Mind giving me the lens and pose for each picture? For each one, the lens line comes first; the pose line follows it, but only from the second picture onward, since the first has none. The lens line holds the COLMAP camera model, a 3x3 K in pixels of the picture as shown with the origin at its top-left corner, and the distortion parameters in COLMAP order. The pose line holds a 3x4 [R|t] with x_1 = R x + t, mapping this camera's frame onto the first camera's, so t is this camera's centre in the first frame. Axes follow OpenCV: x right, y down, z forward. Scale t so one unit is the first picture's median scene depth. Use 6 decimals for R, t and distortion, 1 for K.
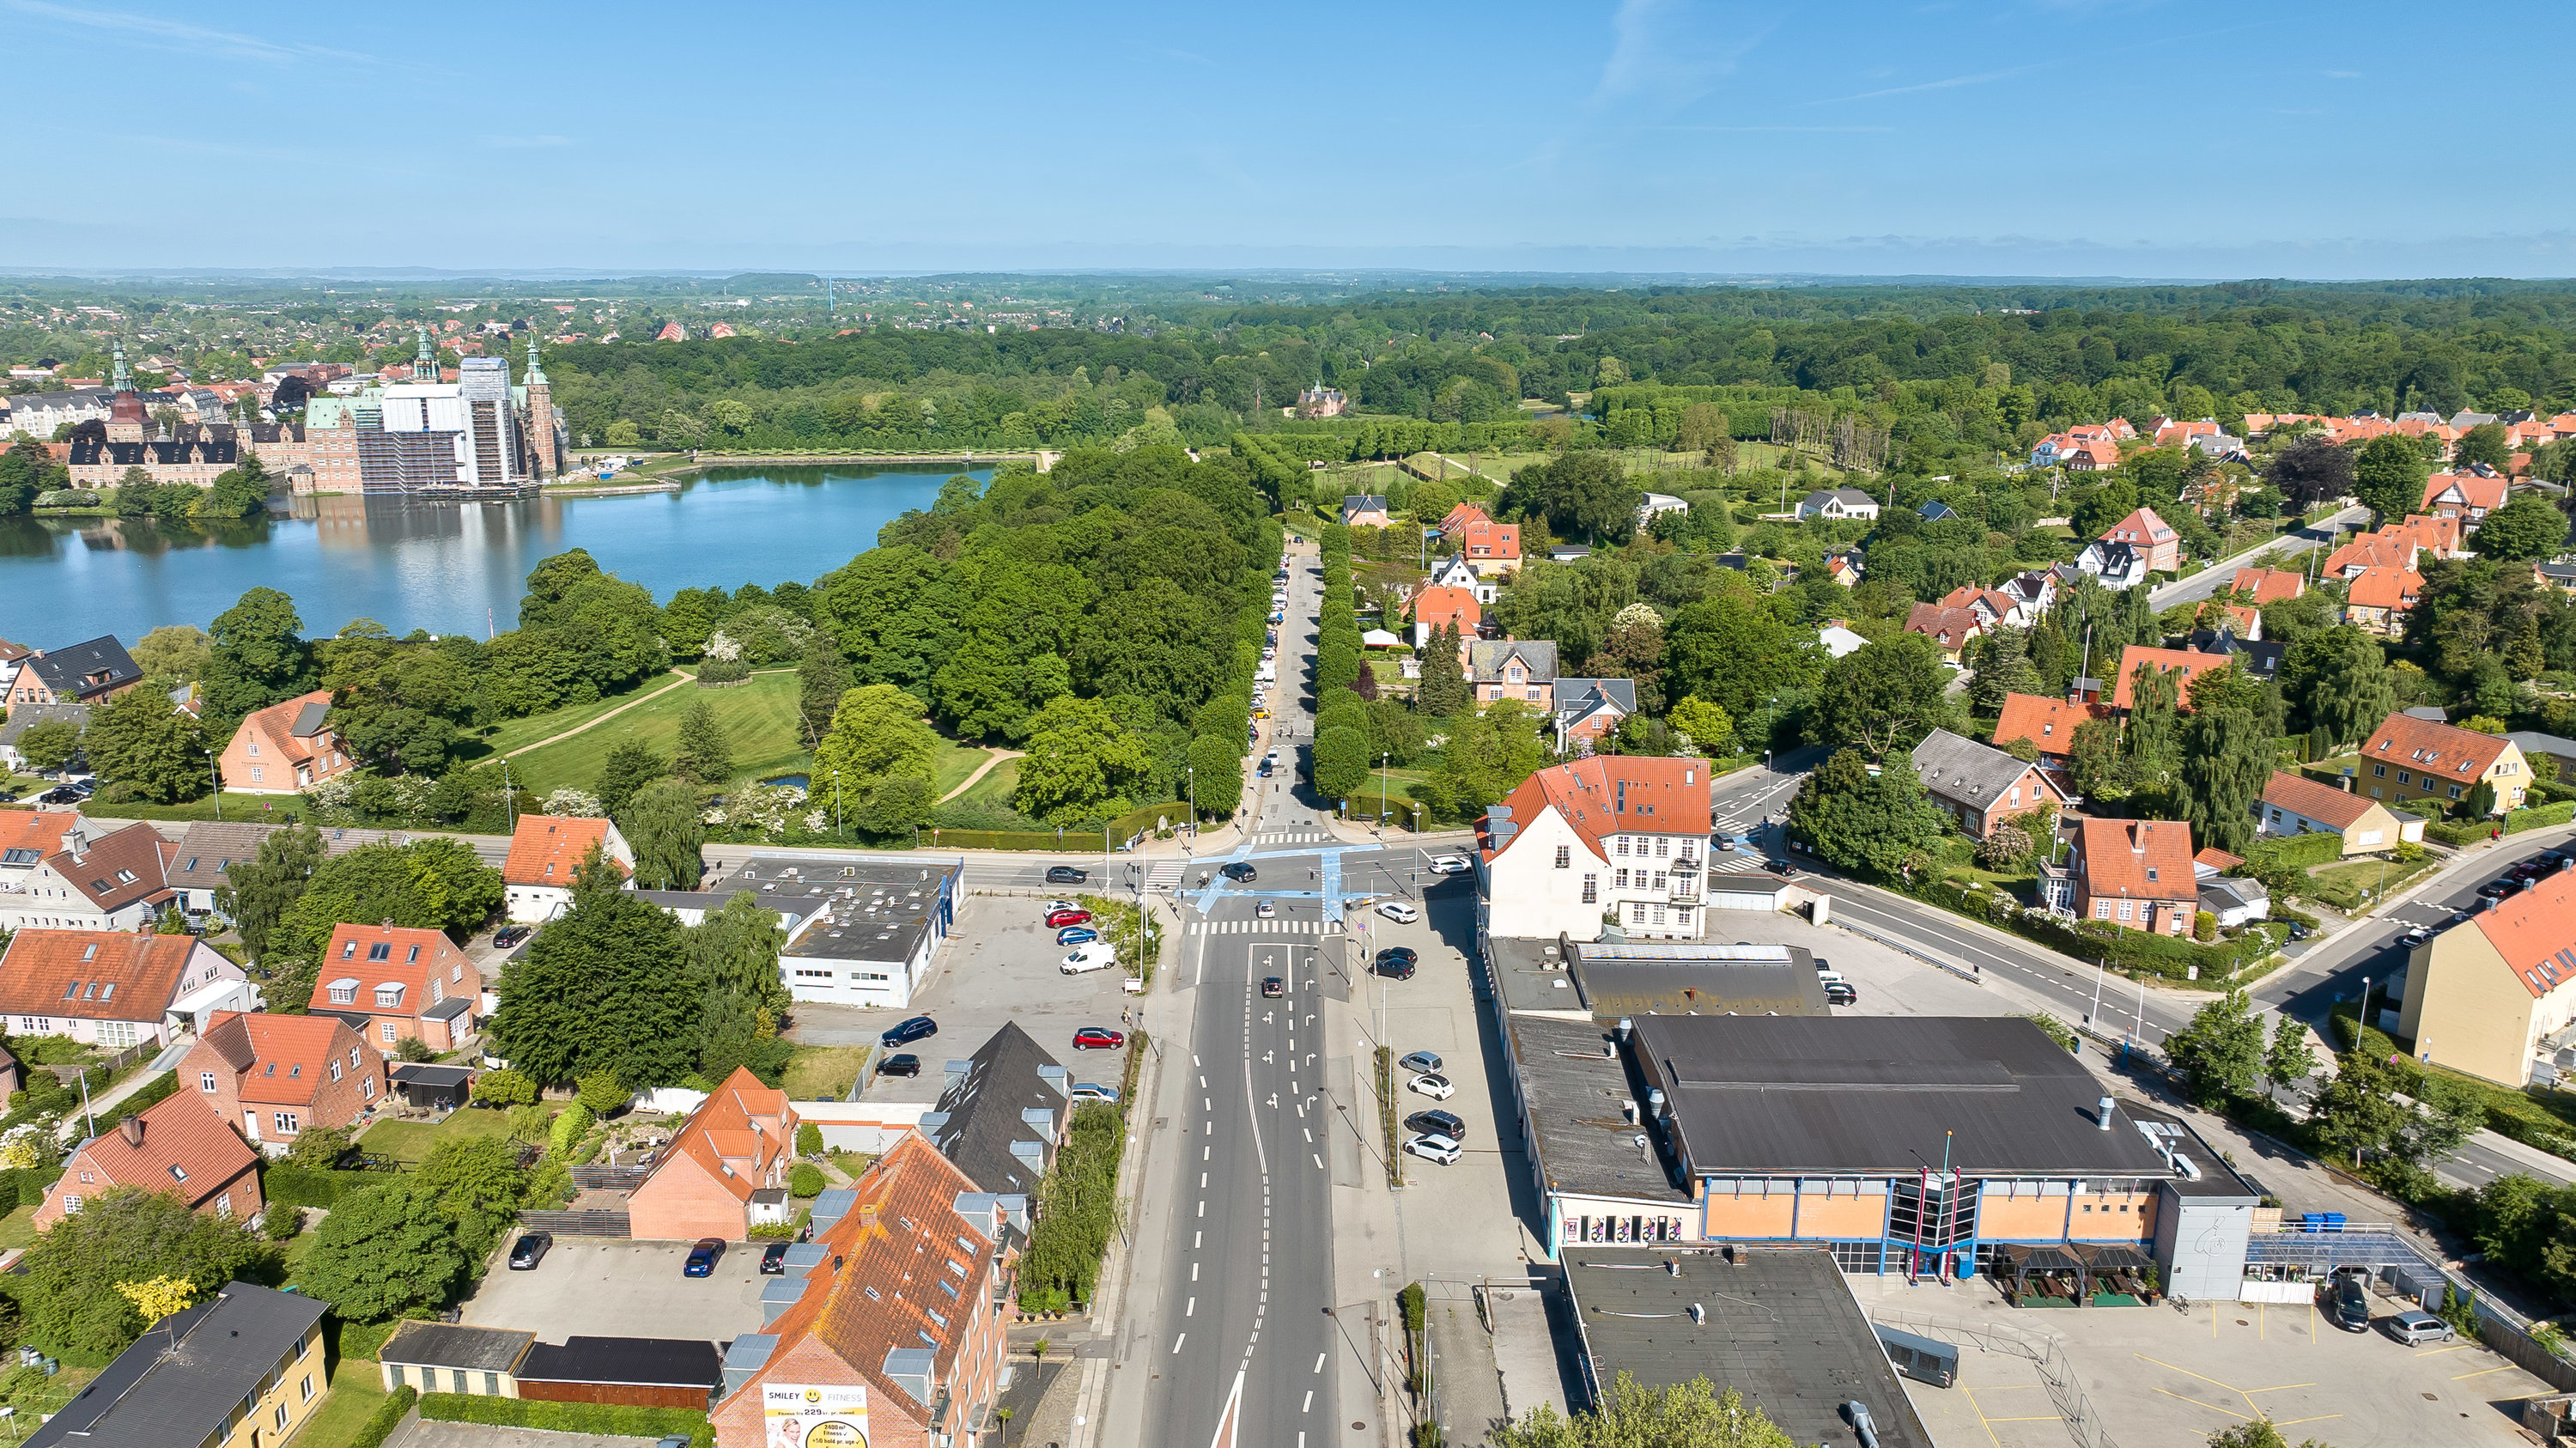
lens RADIAL K [[1822.4, 0, 1288.0], [0, 1822.4, 724.0], [0, 0, 1]] dist [-0.023320, 0.006317]
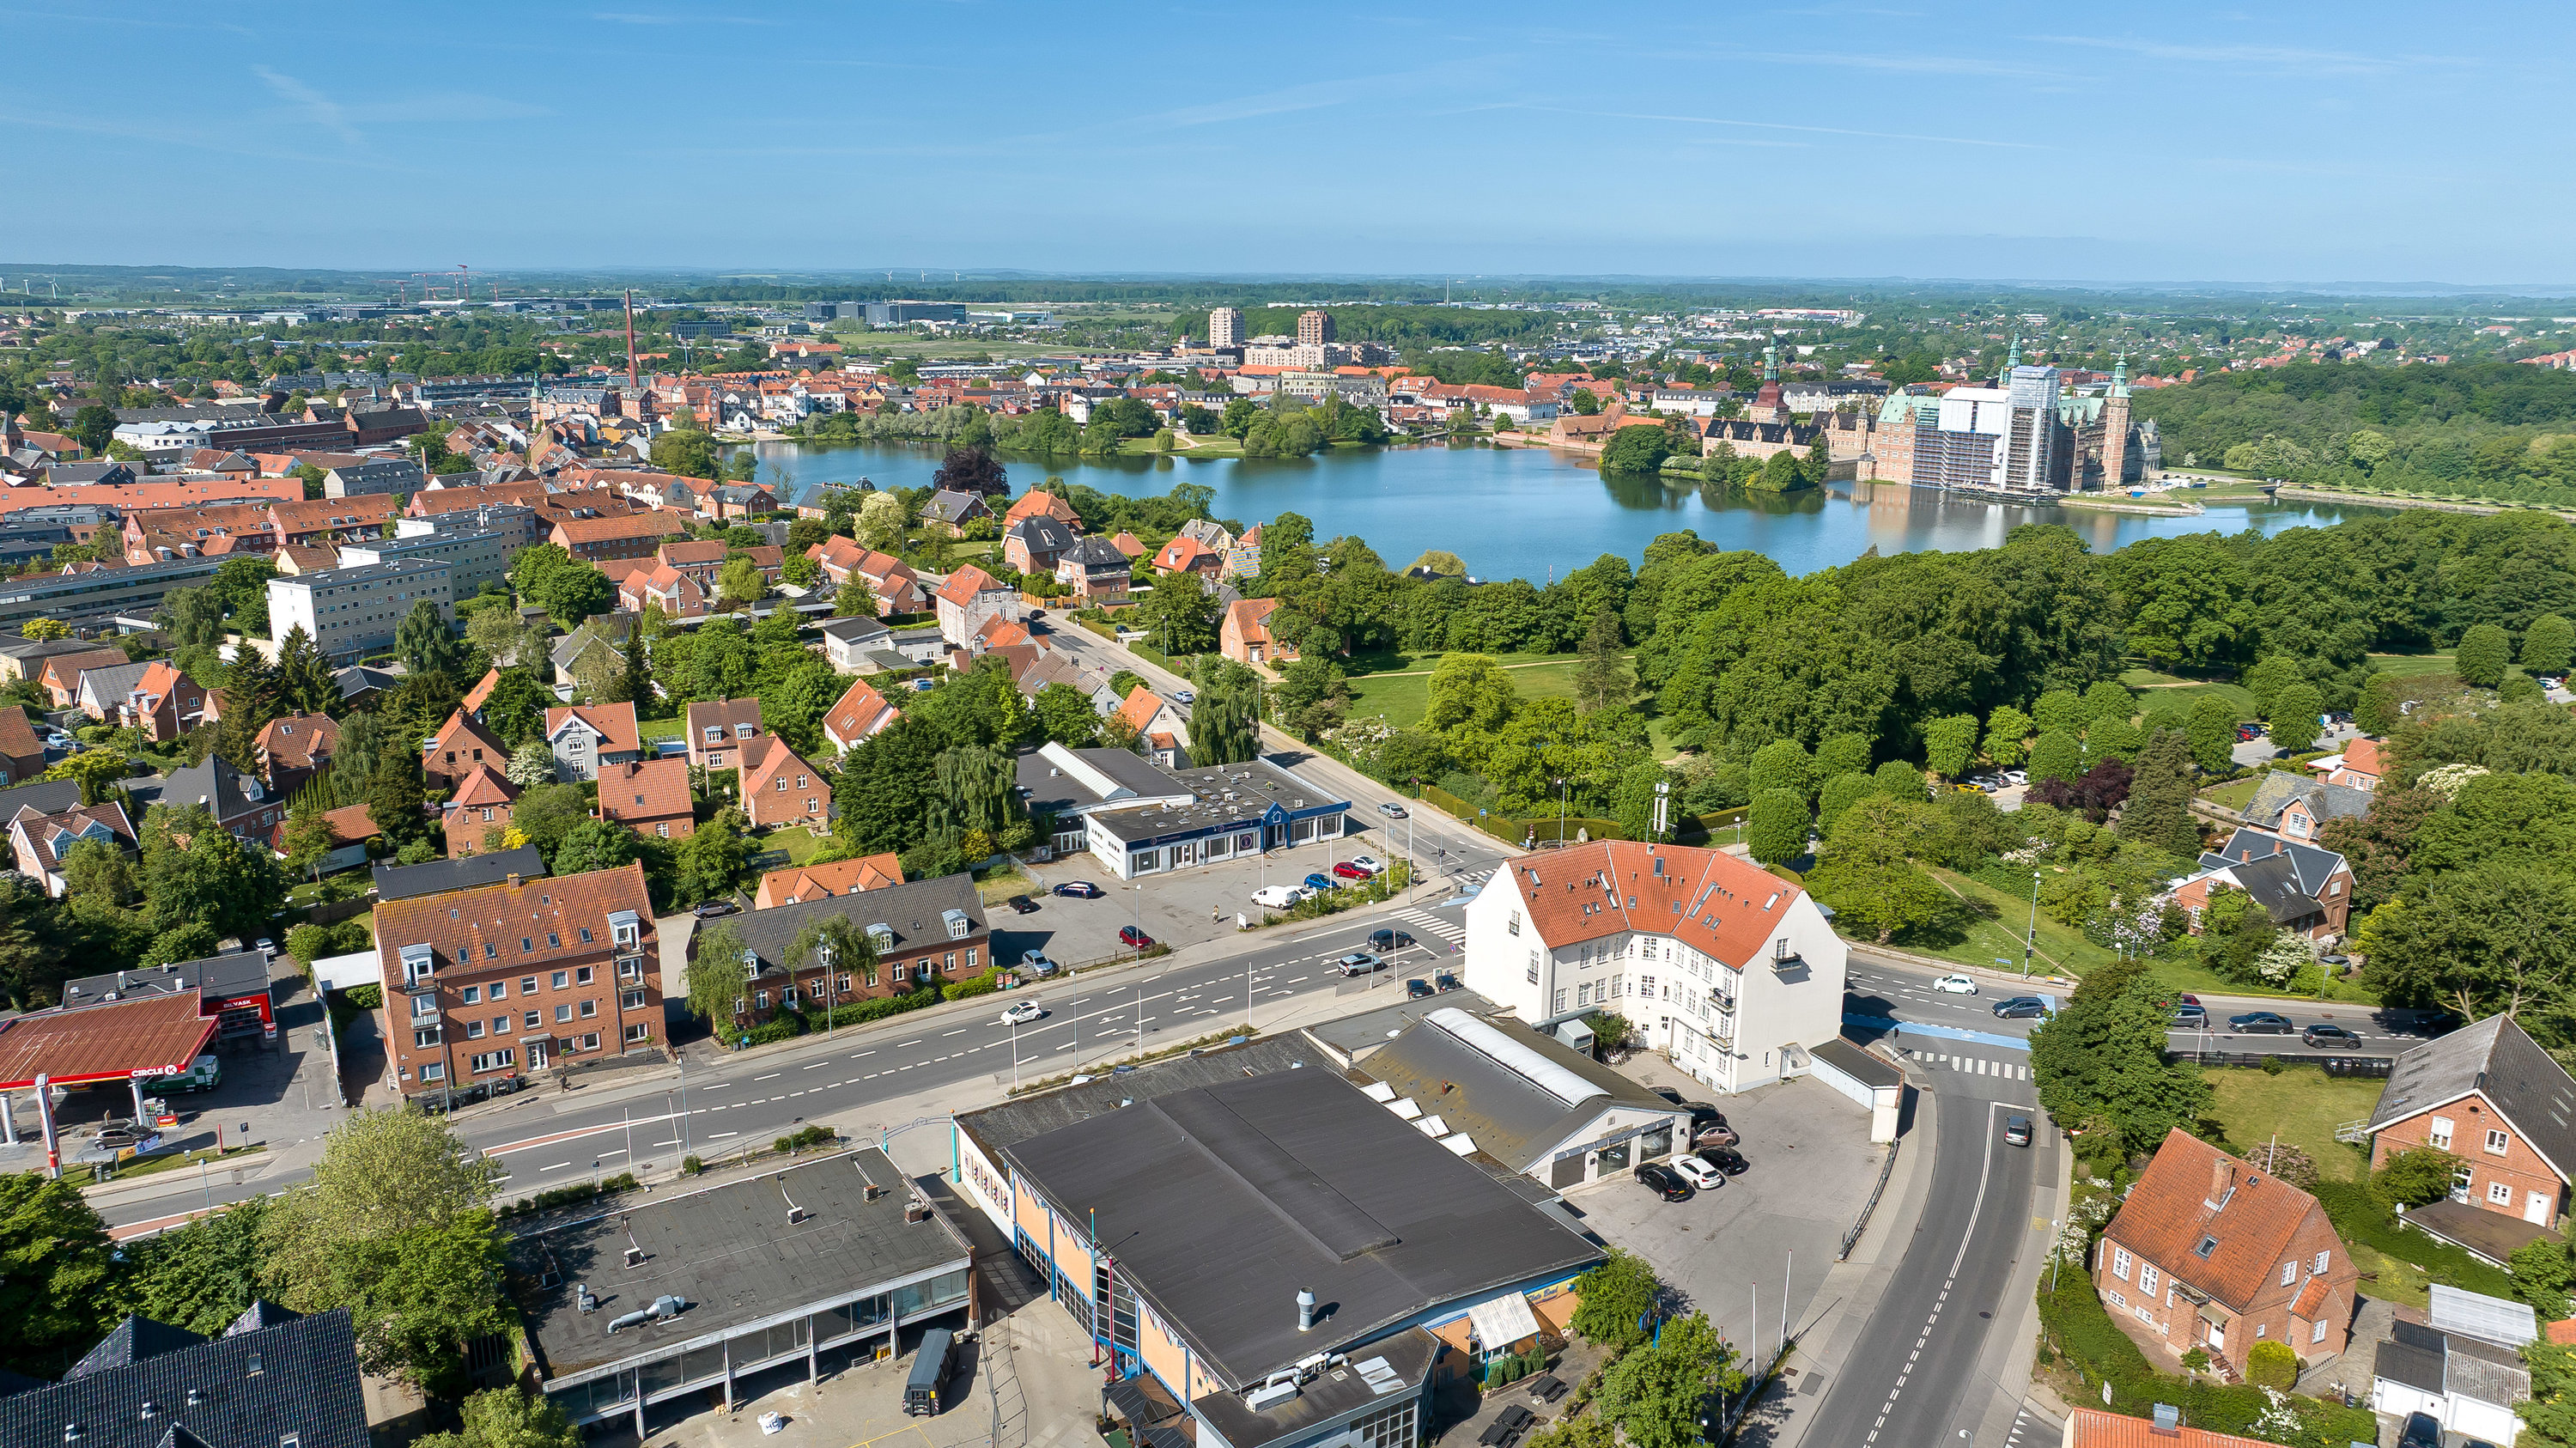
lens RADIAL K [[1822.4, 0, 1288.0], [0, 1822.4, 724.0], [0, 0, 1]] dist [-0.023320, 0.006317]
pose [[0.544082, 0.204620, -0.813699, 0.612270], [-0.210516, 0.972076, 0.103685, -0.070227], [0.812193, 0.114883, 0.571965, 0.290129]]
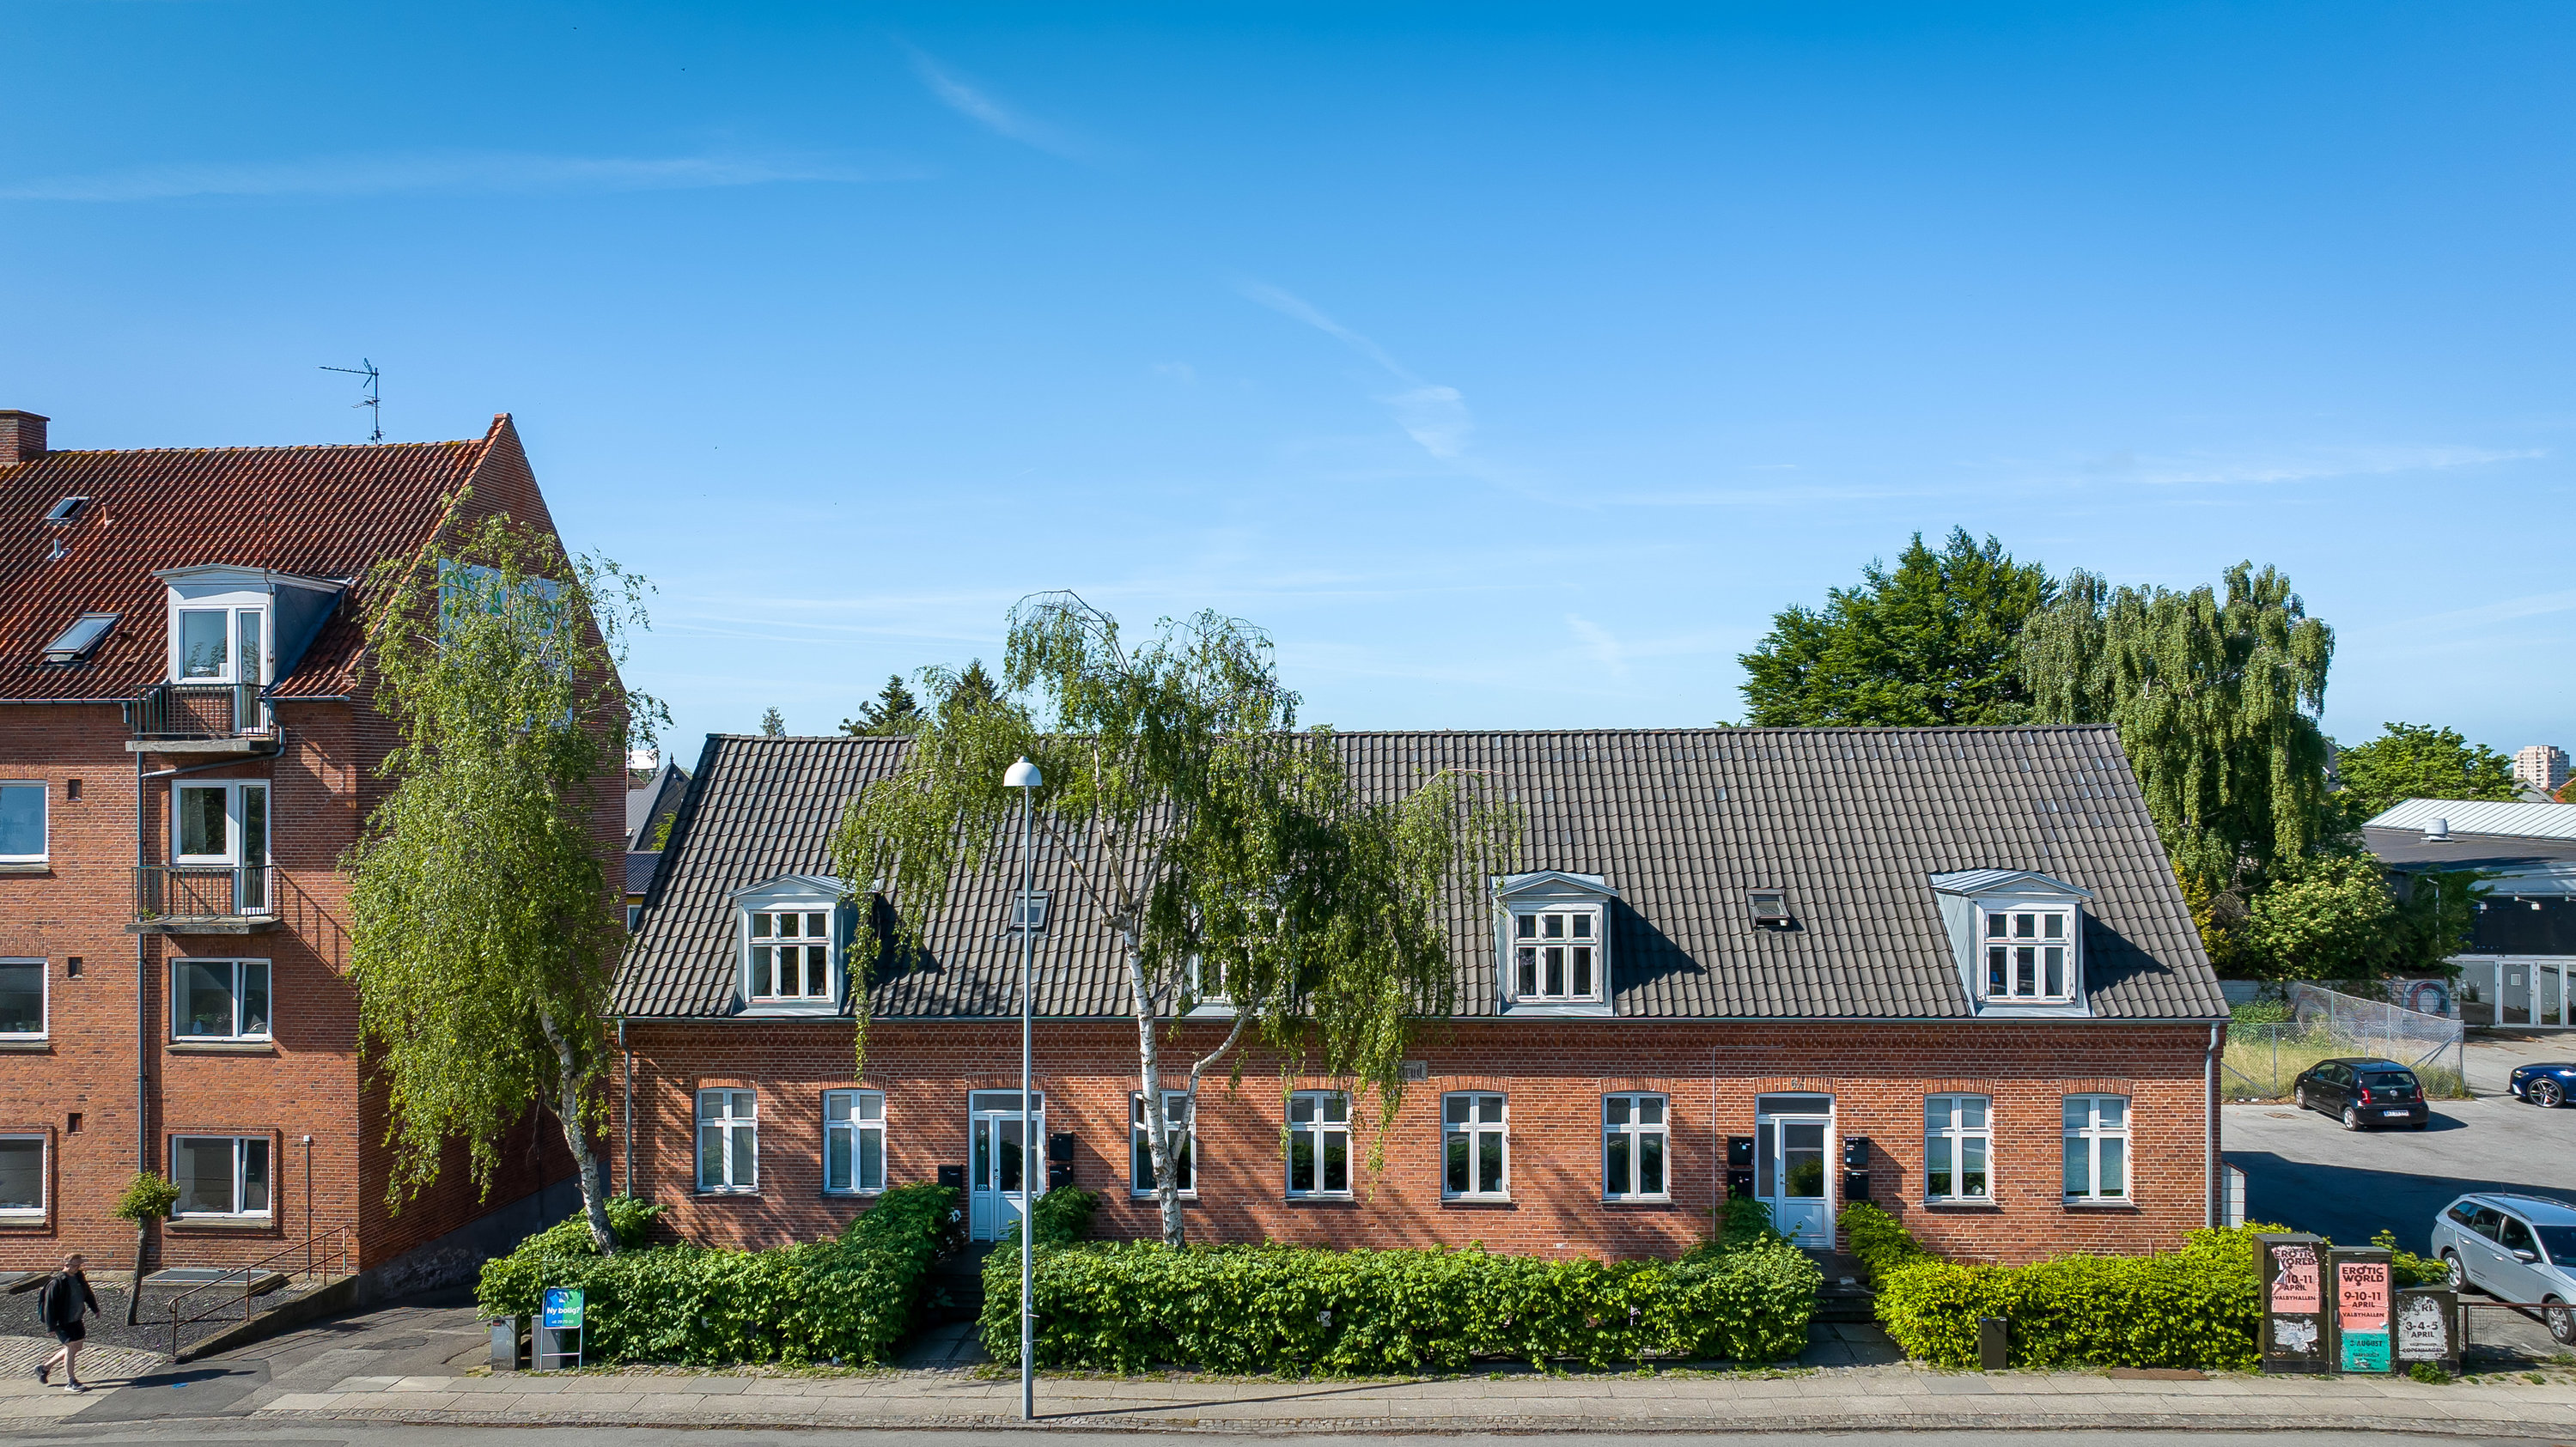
lens RADIAL K [[1844.7, 0, 1284.7], [0, 1844.7, 761.9], [0, 0, 1]] dist [-0.023631, 0.001232]
pose [[-0.045695, -0.011901, -0.998885, 0.056469], [-0.243040, 0.970016, -0.000439, 0.124036], [0.968939, 0.242748, -0.047217, 0.581479]]
